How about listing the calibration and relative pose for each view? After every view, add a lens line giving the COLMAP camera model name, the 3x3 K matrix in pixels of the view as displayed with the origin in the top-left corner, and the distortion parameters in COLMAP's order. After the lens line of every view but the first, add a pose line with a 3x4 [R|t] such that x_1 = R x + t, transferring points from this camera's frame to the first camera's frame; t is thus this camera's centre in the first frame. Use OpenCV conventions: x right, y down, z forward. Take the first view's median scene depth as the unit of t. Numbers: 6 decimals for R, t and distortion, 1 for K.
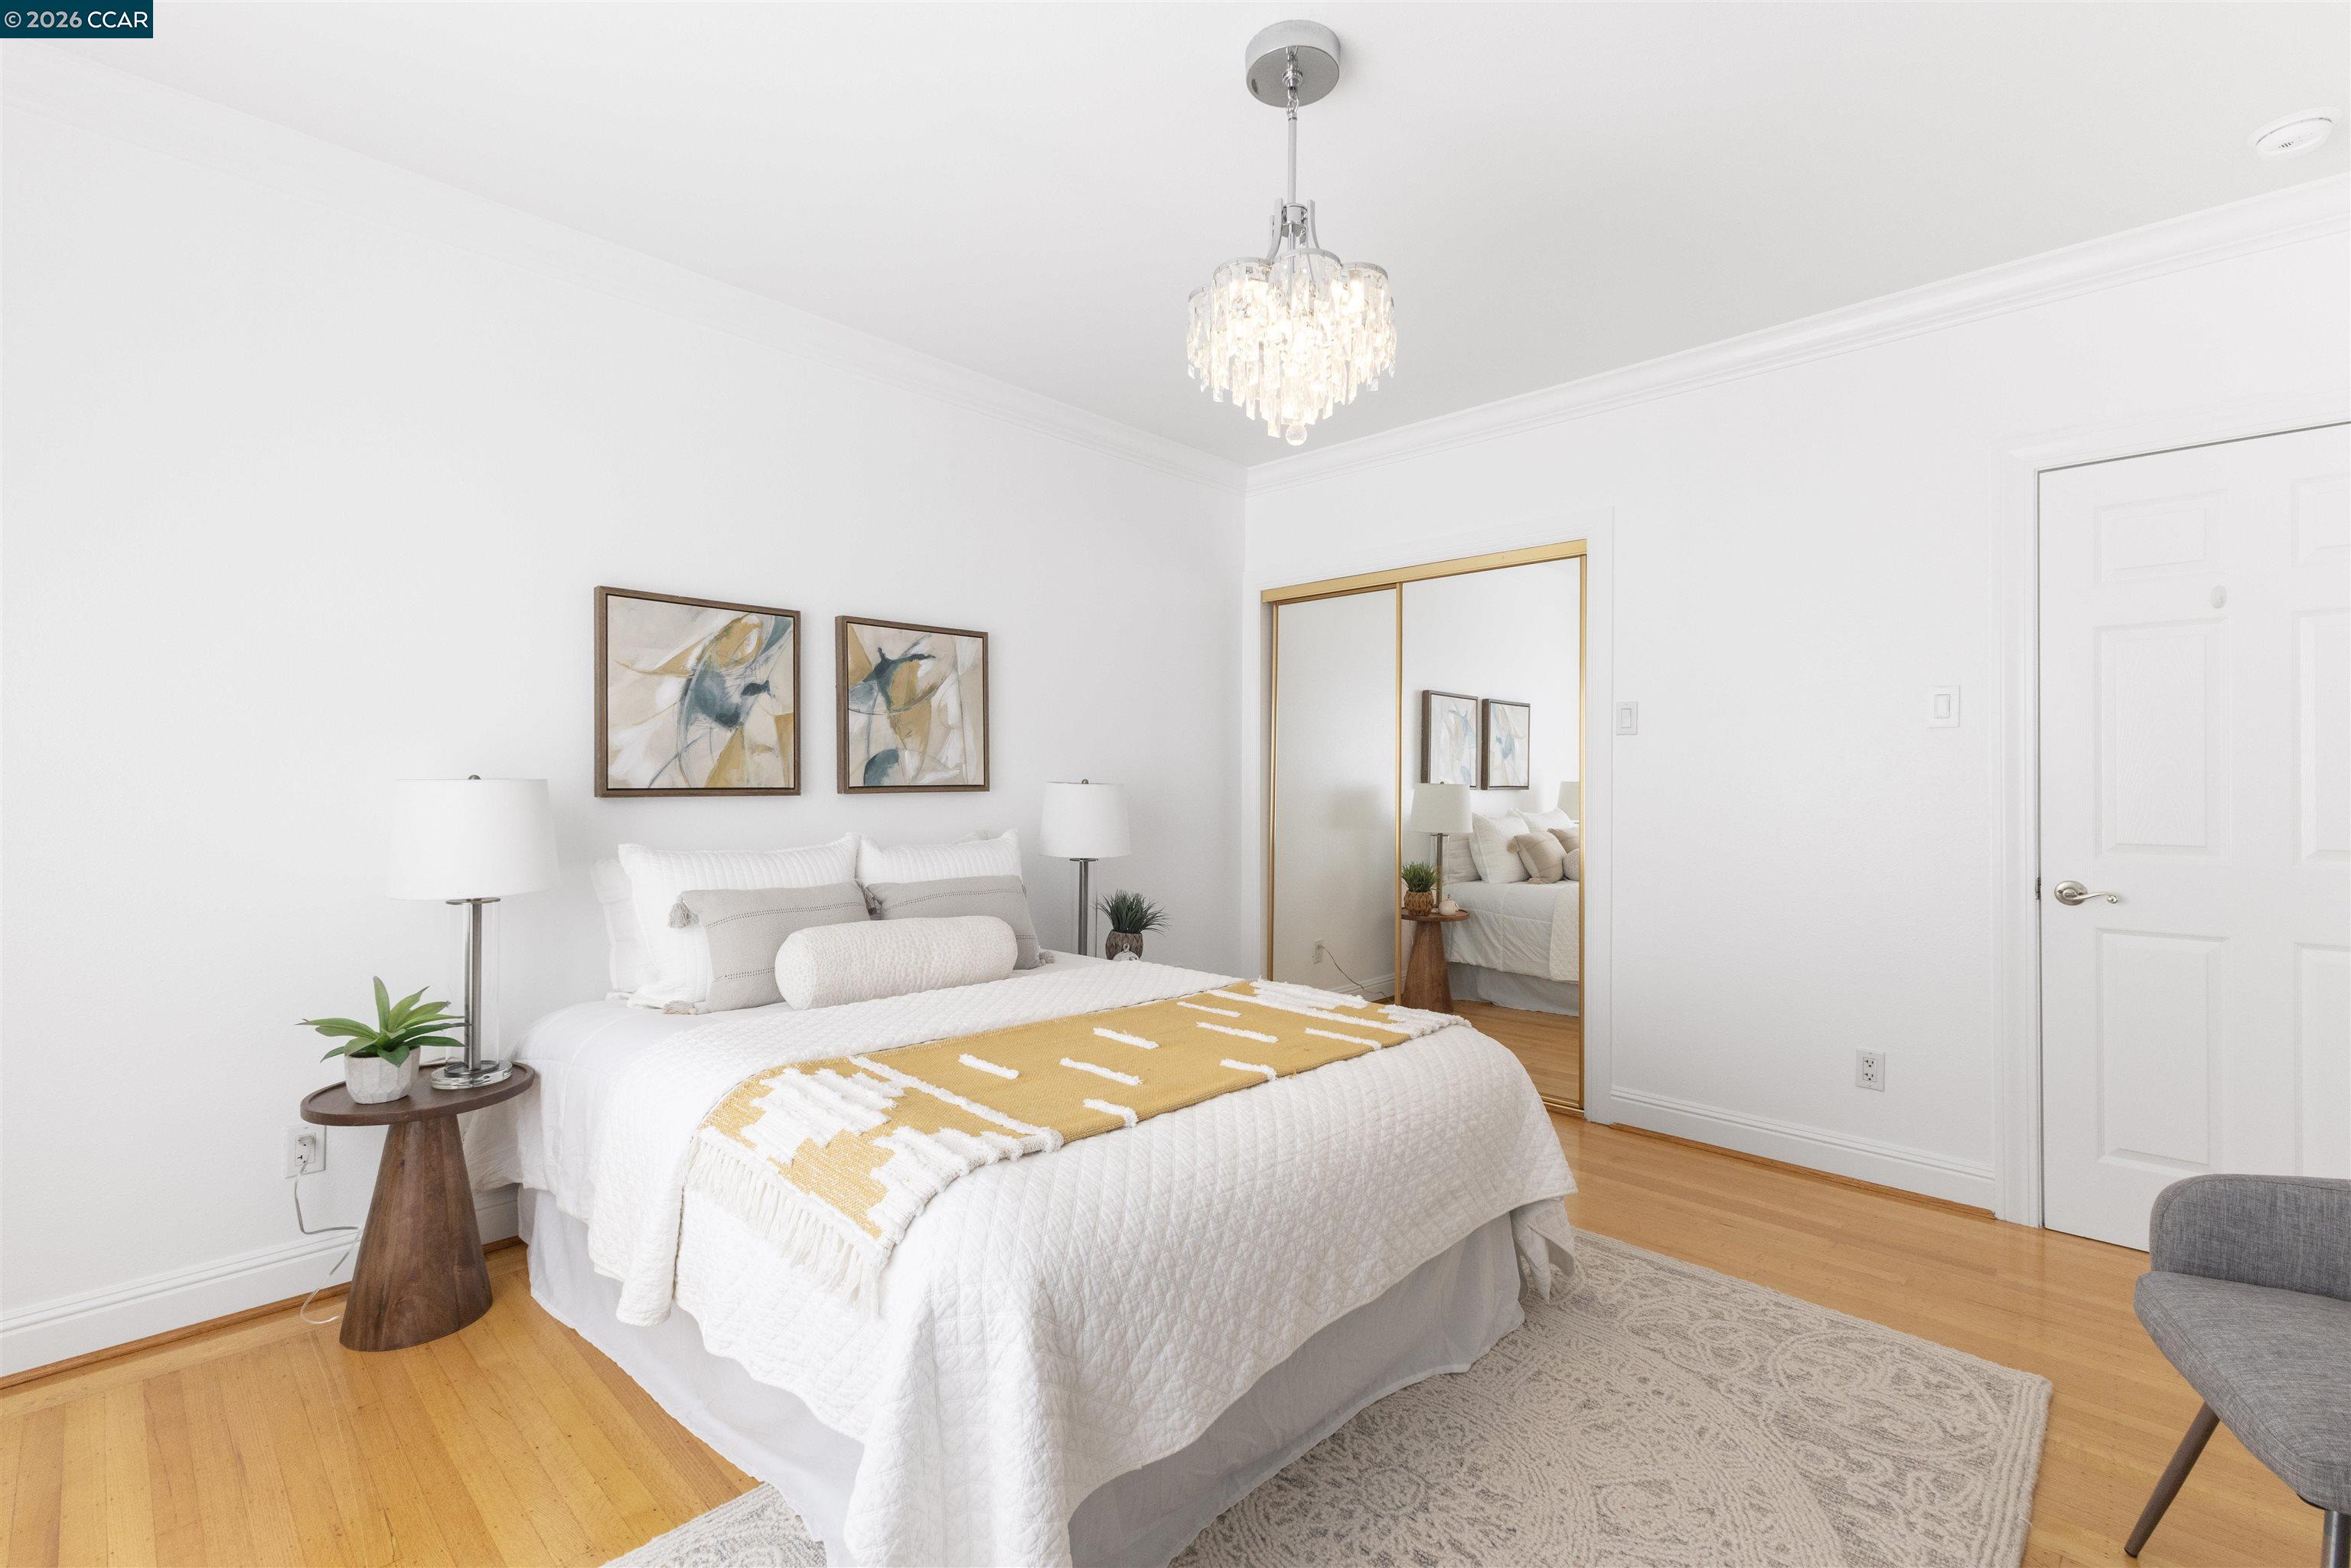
lens RADIAL K [[1021.5, 0, 1188.9], [0, 1021.5, 768.7], [0, 0, 1]] dist [0.003672, 0.000241]
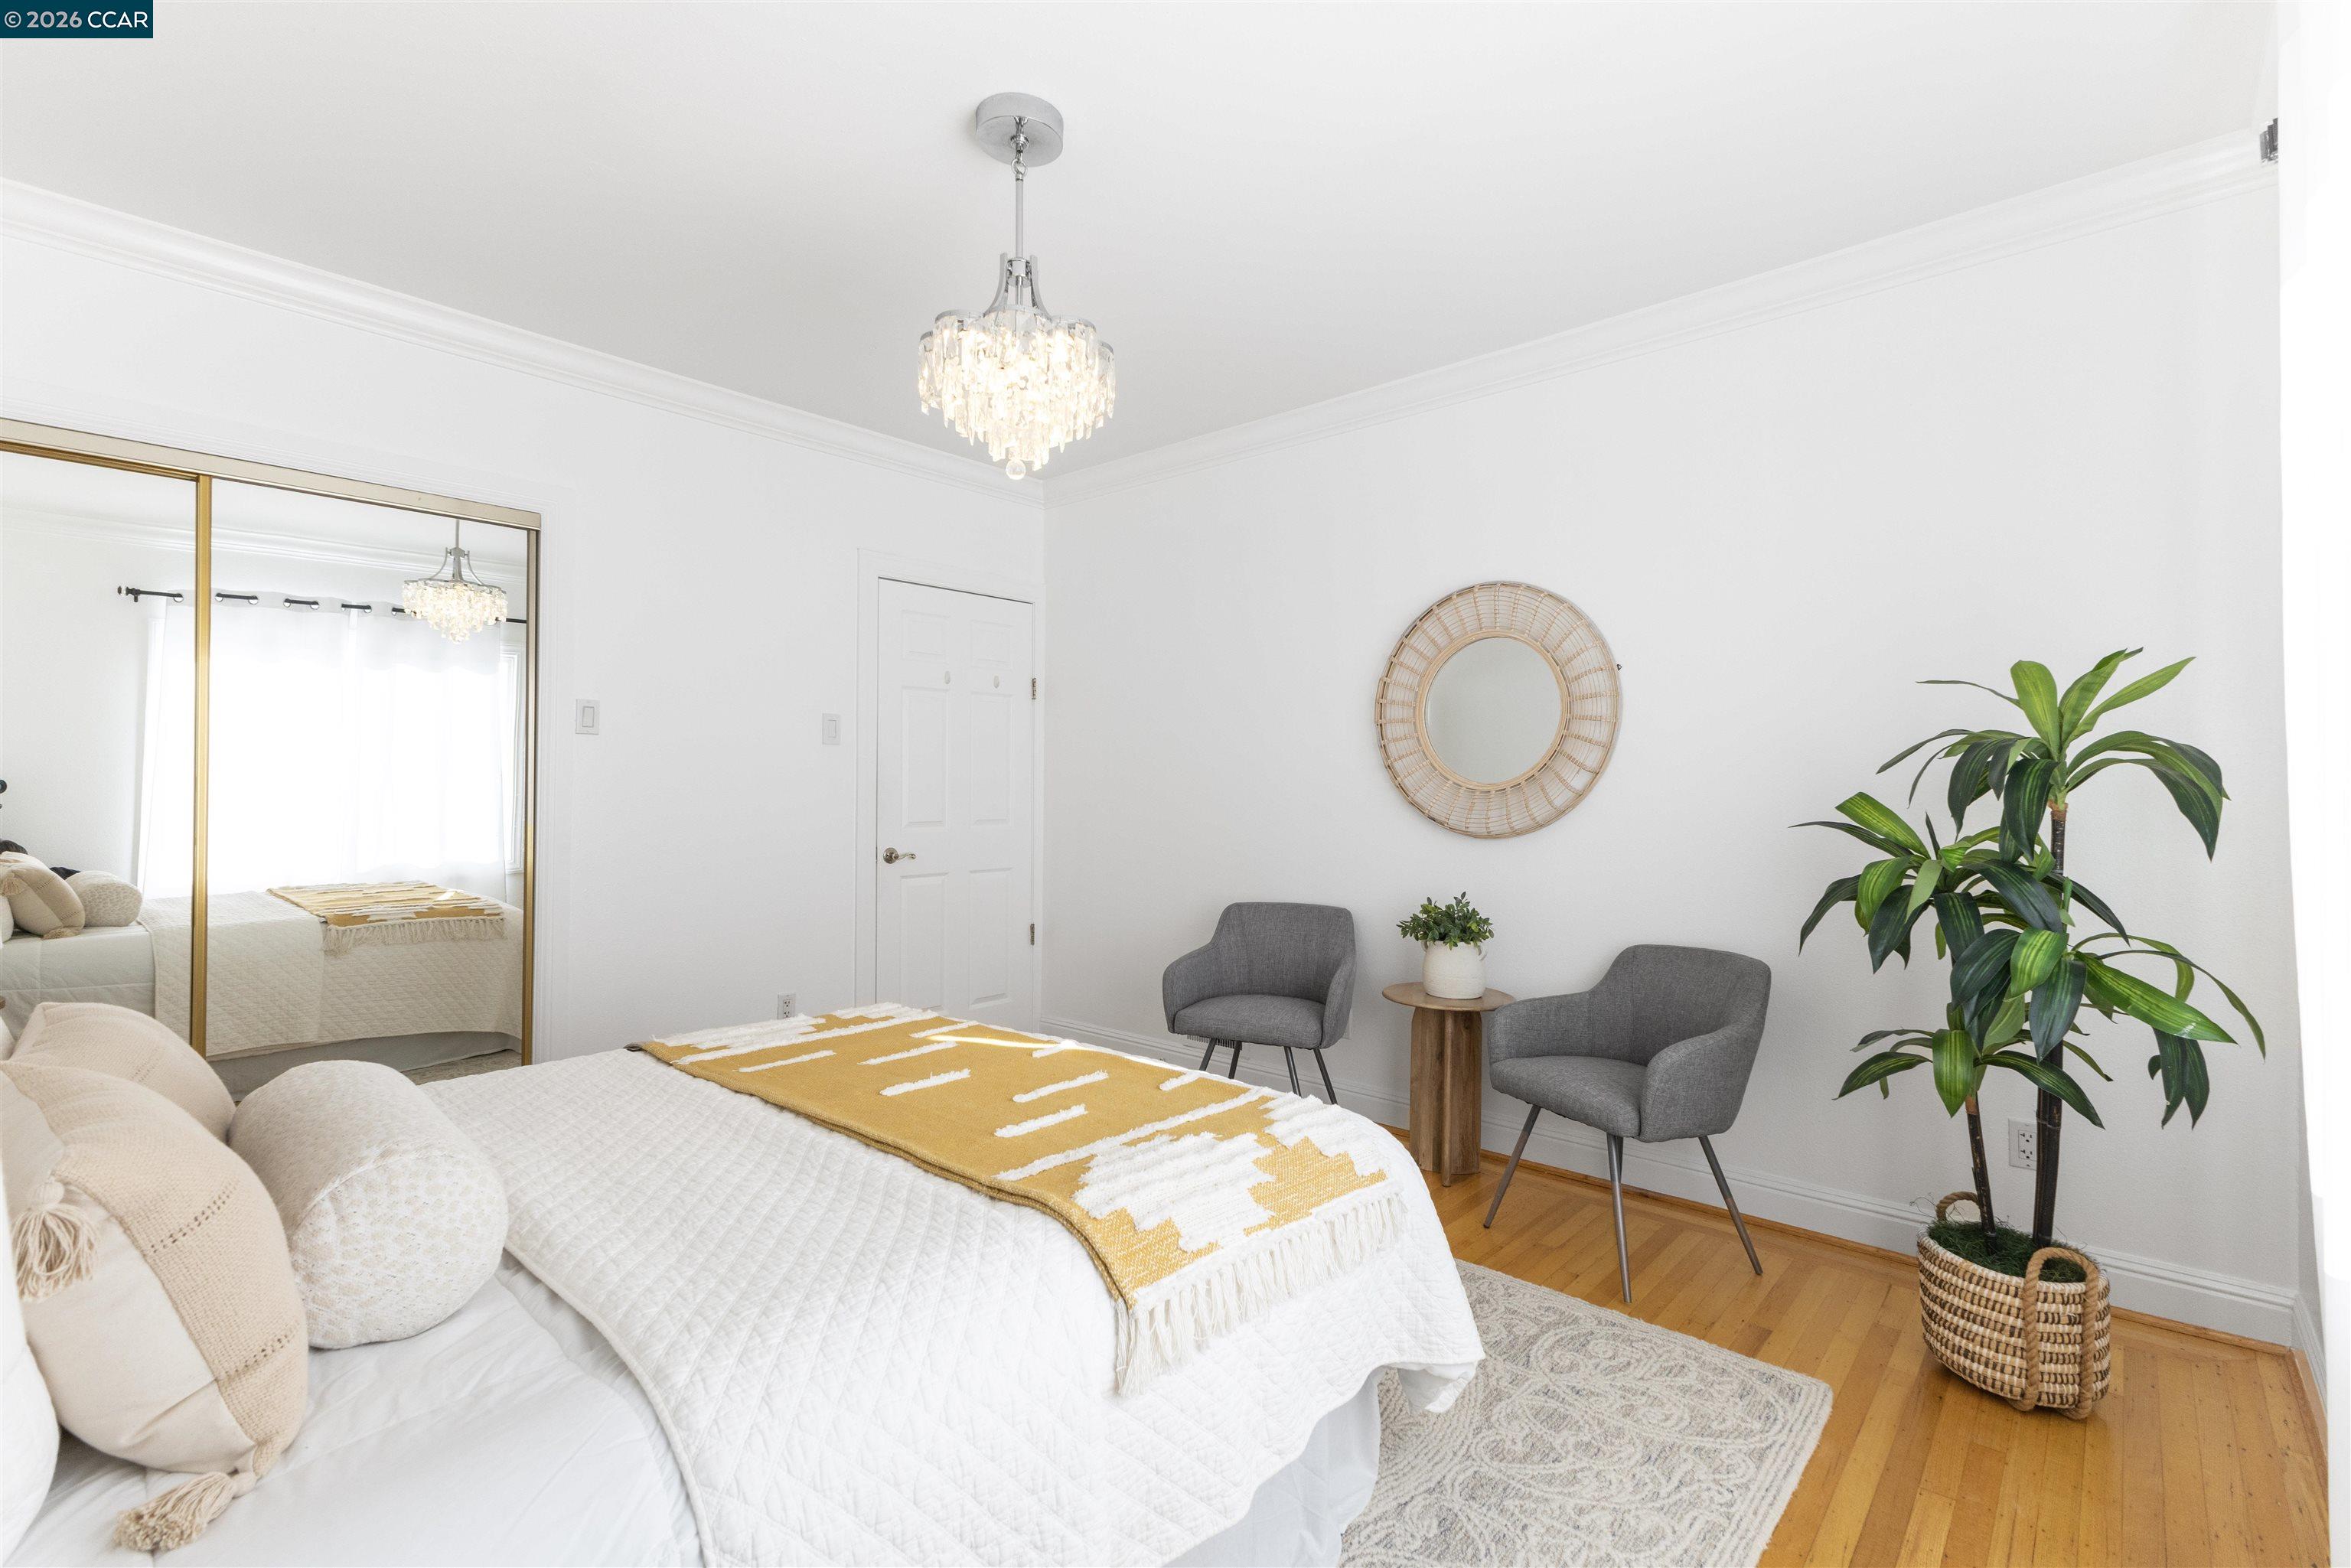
lens RADIAL K [[1021.5, 0, 1188.9], [0, 1021.5, 768.7], [0, 0, 1]] dist [0.003672, 0.000241]
pose [[-0.020694, 0.013391, 0.999696, -0.860113], [-0.024228, 0.999610, -0.013892, 0.002141], [-0.999492, -0.024508, -0.020361, 0.725263]]
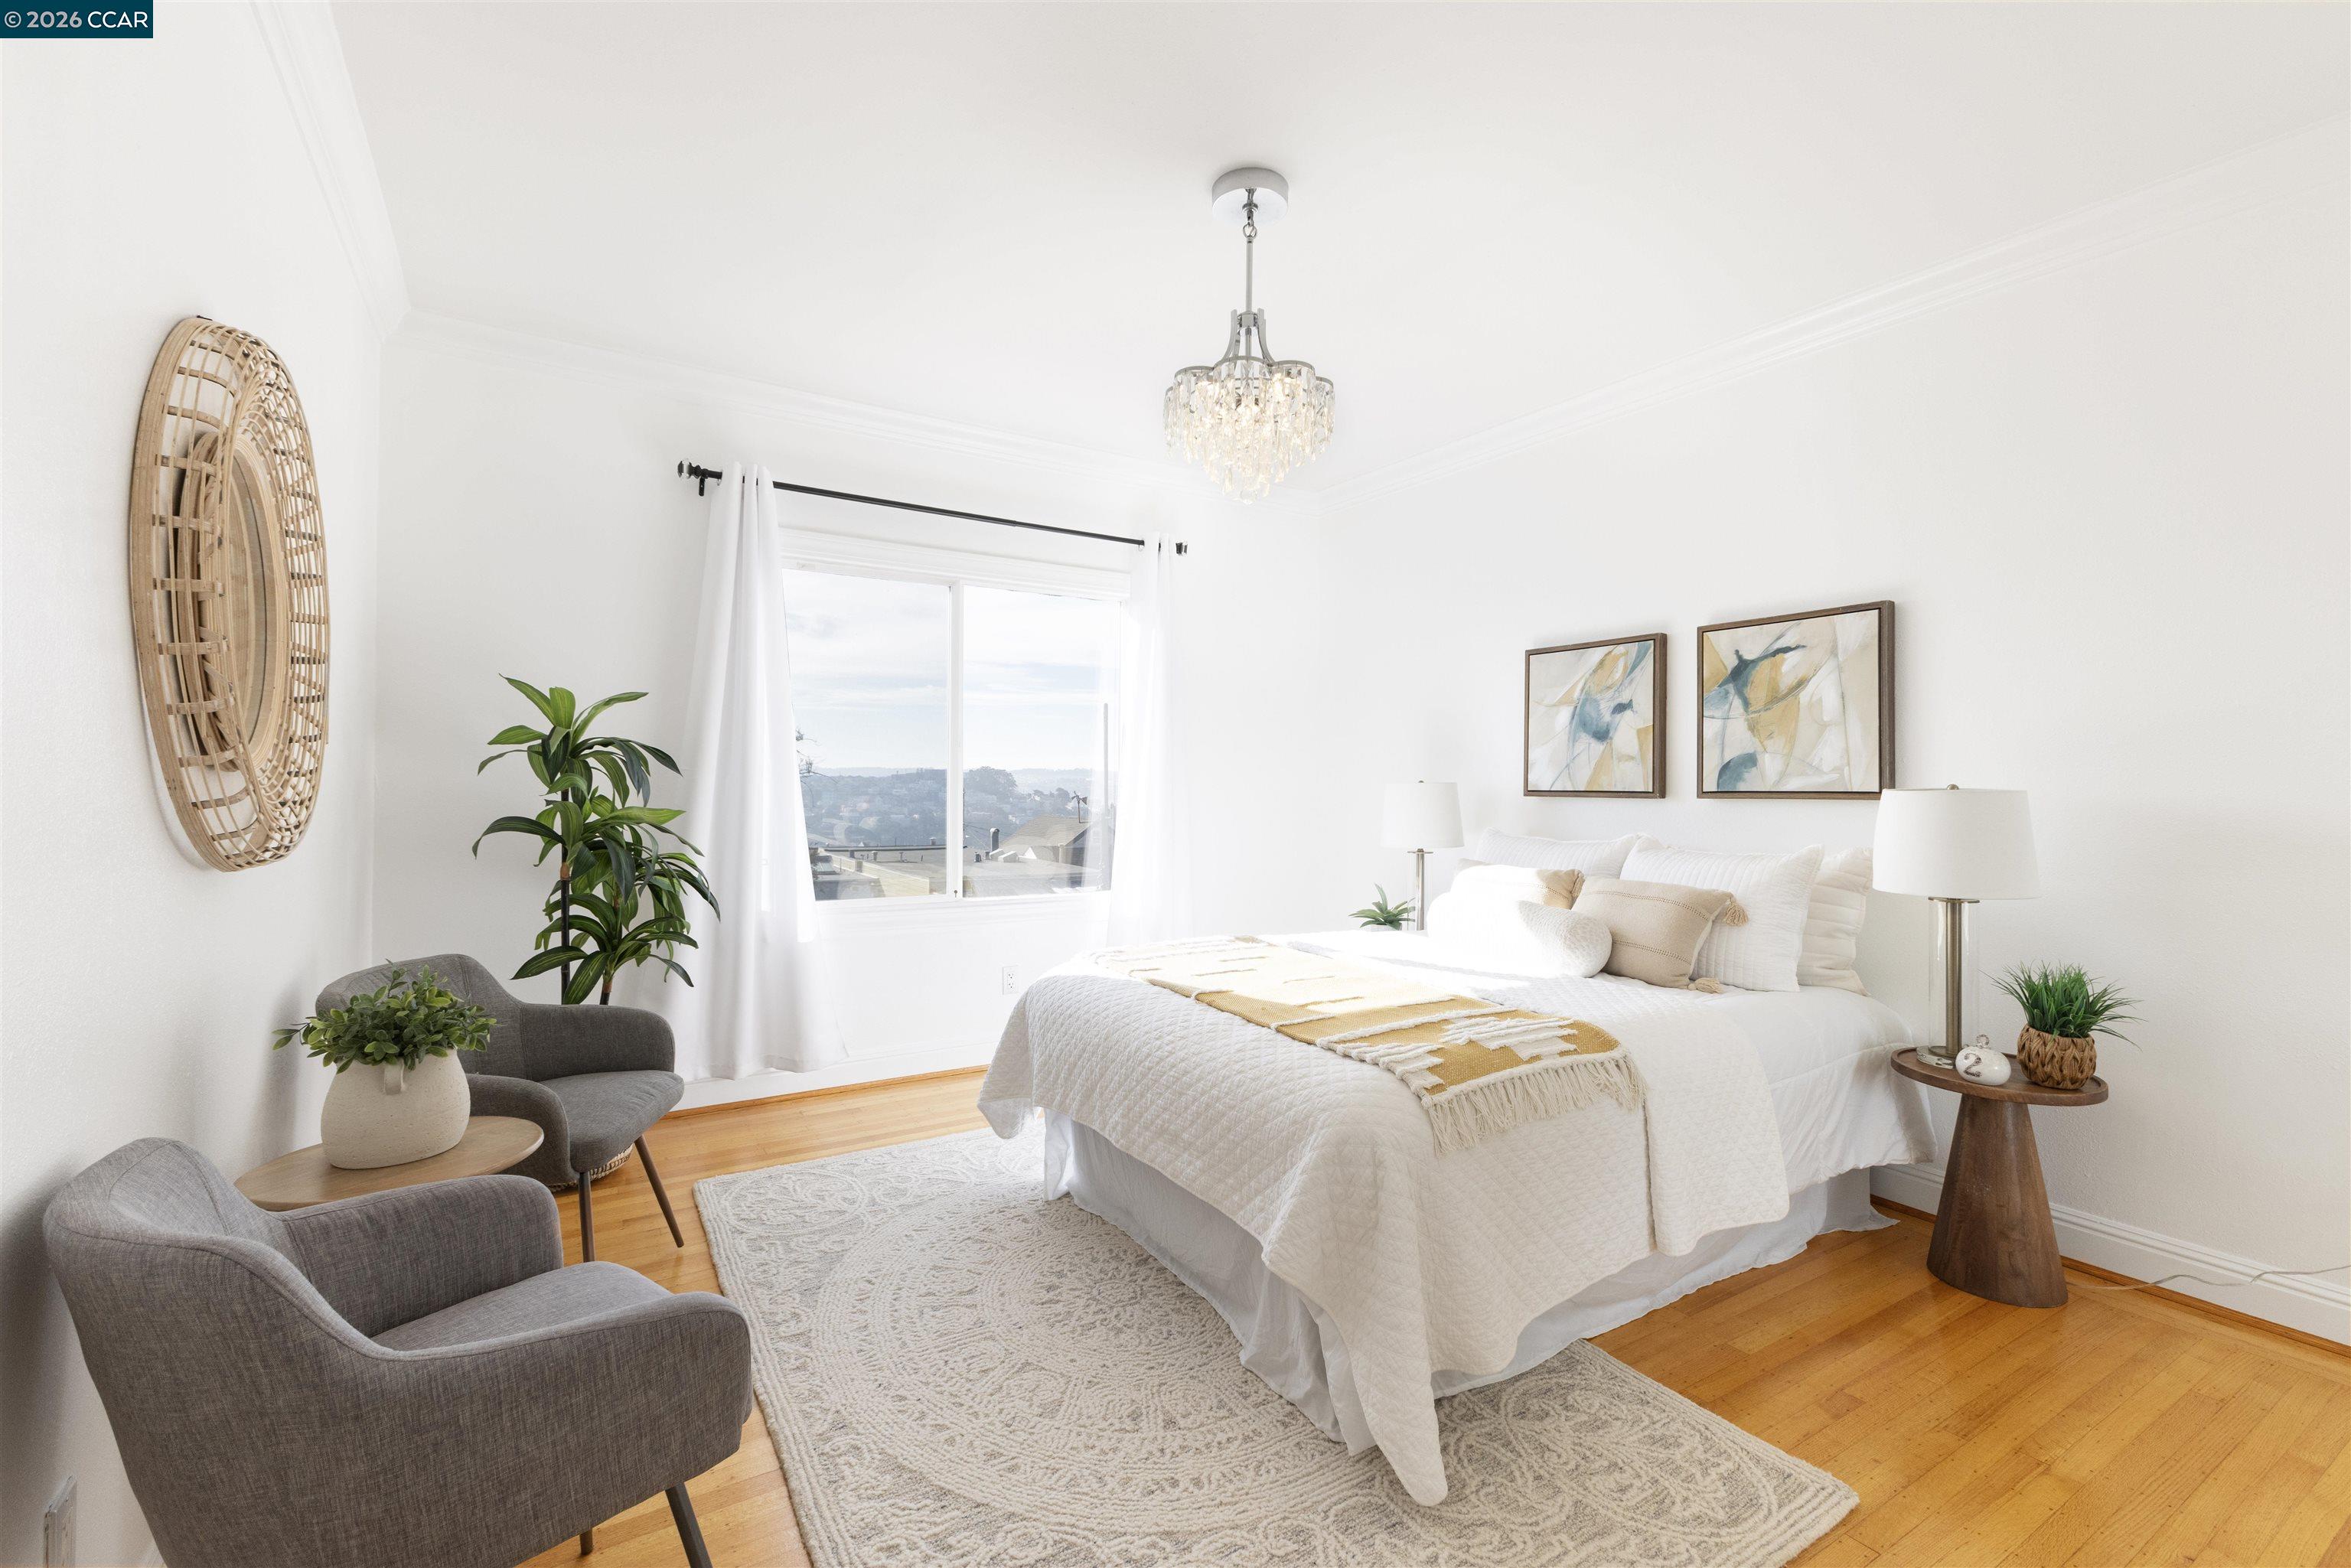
lens RADIAL K [[1021.5, 0, 1188.9], [0, 1021.5, 768.7], [0, 0, 1]] dist [0.003672, 0.000241]
pose [[-0.239638, -0.016099, -0.970729, 0.792474], [0.005077, 0.999828, -0.017835, 0.010527], [0.970849, -0.009202, -0.239515, 0.742413]]
